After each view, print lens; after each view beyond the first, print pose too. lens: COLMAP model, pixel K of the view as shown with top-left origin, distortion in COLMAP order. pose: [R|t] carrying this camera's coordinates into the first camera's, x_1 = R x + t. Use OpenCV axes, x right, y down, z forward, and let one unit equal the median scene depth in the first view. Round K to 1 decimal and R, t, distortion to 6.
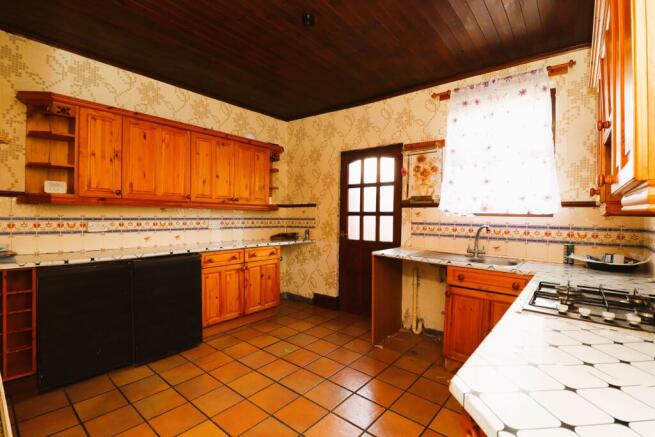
lens RADIAL K [[301.3, 0, 327.7], [0, 301.3, 214.7], [0, 0, 1]] dist [-0.023437, -0.000636]
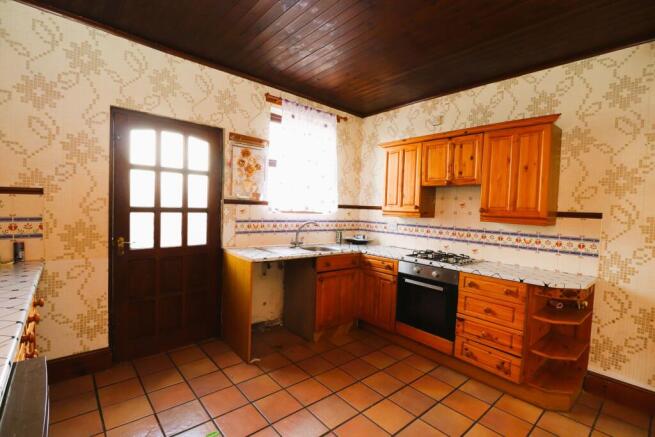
lens RADIAL K [[301.3, 0, 327.5], [0, 301.3, 219.5], [0, 0, 1]] dist [-0.023437, -0.000636]
pose [[0.151004, -0.042623, 0.987614, -0.587849], [-0.030820, 0.998381, 0.047800, -0.029317], [-0.988053, -0.037656, 0.149446, 0.585968]]
